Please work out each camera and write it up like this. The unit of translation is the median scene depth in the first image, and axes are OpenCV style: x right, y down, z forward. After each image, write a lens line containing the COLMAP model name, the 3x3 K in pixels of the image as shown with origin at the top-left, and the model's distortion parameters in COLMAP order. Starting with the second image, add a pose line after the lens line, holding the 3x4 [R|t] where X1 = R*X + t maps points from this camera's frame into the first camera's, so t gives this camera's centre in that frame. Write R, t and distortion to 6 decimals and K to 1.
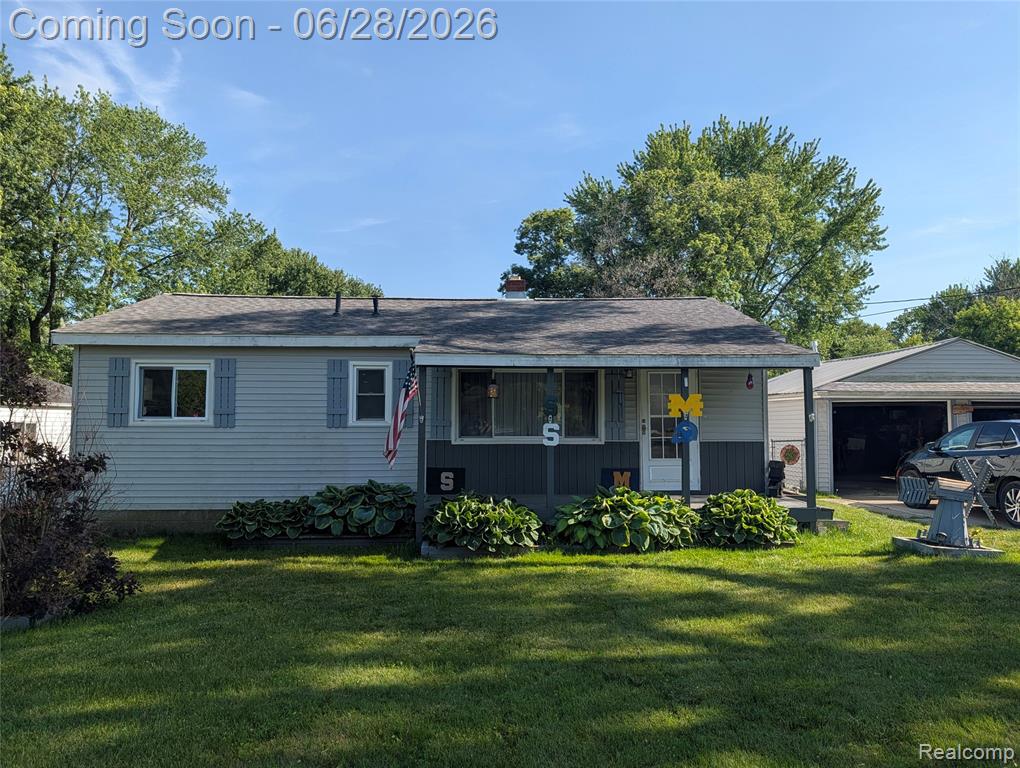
lens RADIAL K [[719.9, 0, 518.1], [0, 719.9, 383.2], [0, 0, 1]] dist [0.048418, -0.054381]
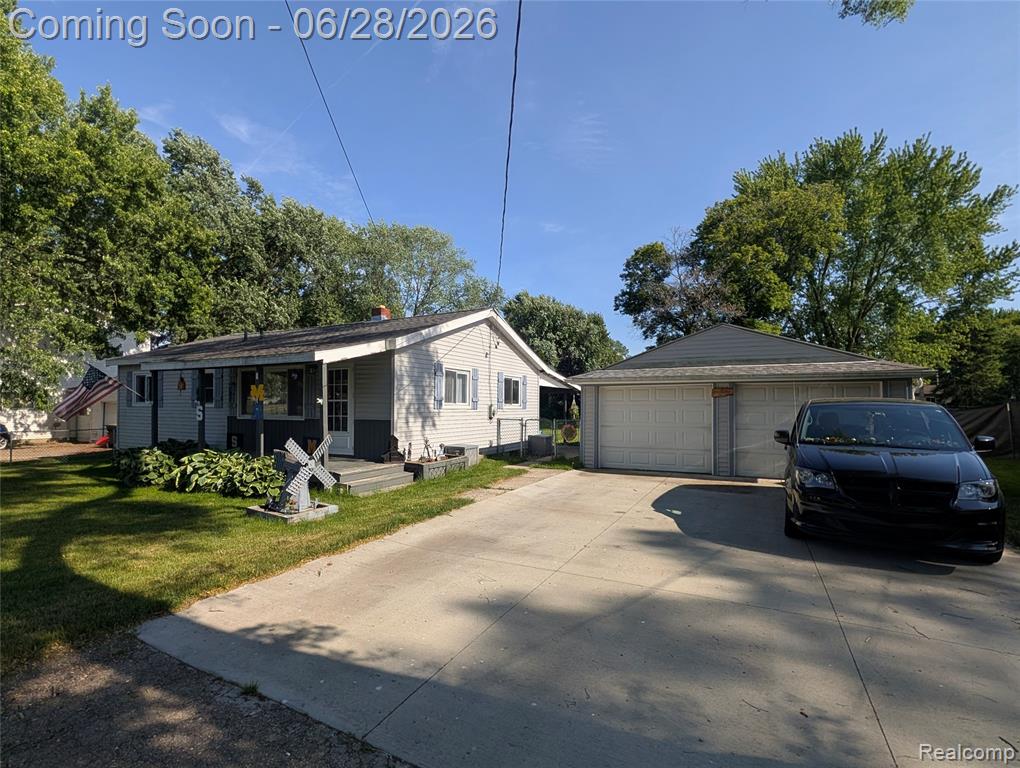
lens RADIAL K [[478.1, 0, 520.4], [0, 478.1, 405.7], [0, 0, 1]] dist [0.002038, 0.000340]
pose [[0.875284, 0.001619, -0.483606, 0.969874], [0.025433, 0.998456, 0.049375, 0.019596], [0.482940, -0.055517, 0.873892, 0.378049]]
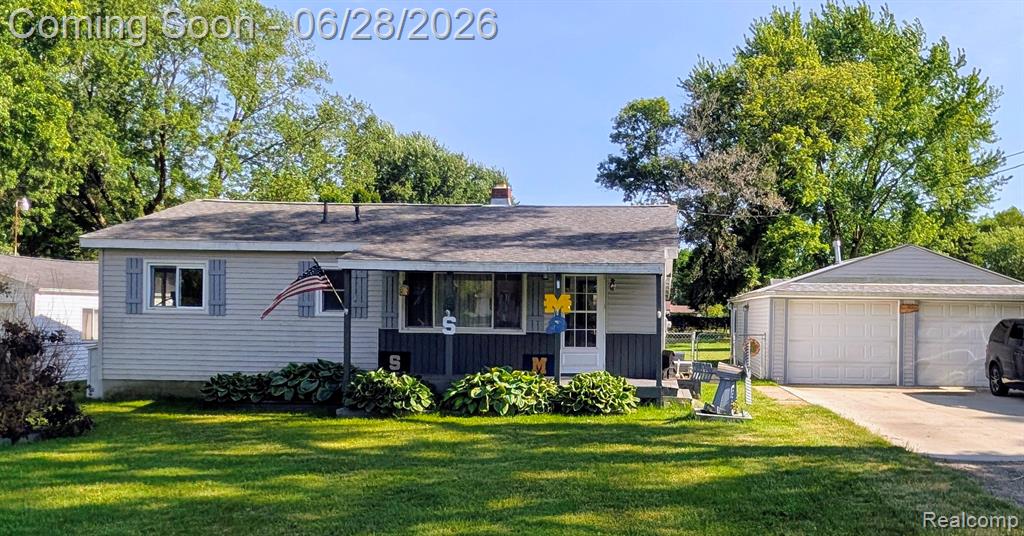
lens RADIAL K [[778.2, 0, 649.3], [0, 778.2, 335.4], [0, 0, 1]] dist [0.000052, 0.003149]
pose [[0.998482, 0.016205, -0.052634, 0.398032], [-0.011841, 0.996547, 0.082186, -0.023048], [0.053785, -0.081438, 0.995226, -0.284811]]
